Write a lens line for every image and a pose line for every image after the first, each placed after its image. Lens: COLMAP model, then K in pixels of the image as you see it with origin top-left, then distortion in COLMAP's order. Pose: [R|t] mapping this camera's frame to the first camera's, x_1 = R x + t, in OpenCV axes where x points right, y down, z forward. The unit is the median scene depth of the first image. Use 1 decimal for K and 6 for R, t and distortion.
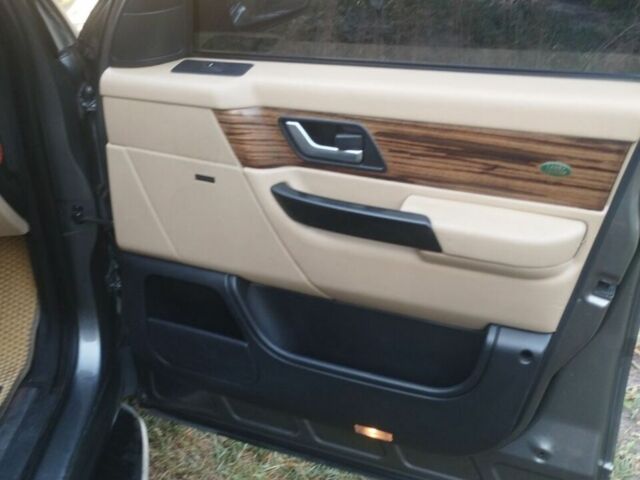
lens RADIAL K [[674.7, 0, 320.0], [0, 674.7, 240.0], [0, 0, 1]] dist [0.022103, 0.018151]
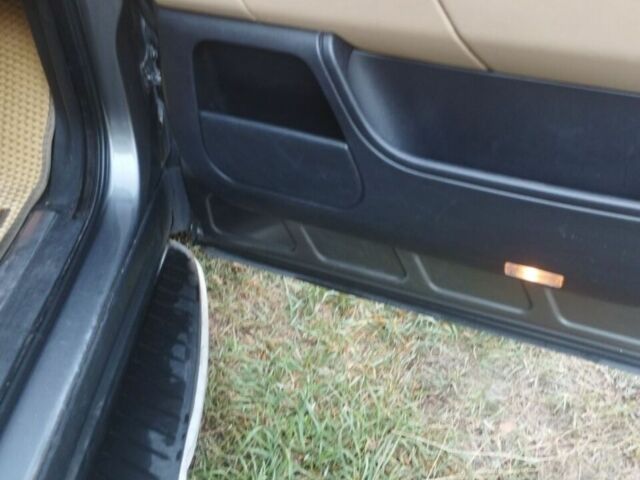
lens RADIAL K [[711.2, 0, 339.8], [0, 711.2, 240.6], [0, 0, 1]] dist [0.022882, 0.034255]
pose [[0.998584, 0.011359, -0.051978, -0.060718], [-0.000624, 0.979378, 0.202035, 0.081517], [0.053201, -0.201716, 0.977998, 0.223933]]
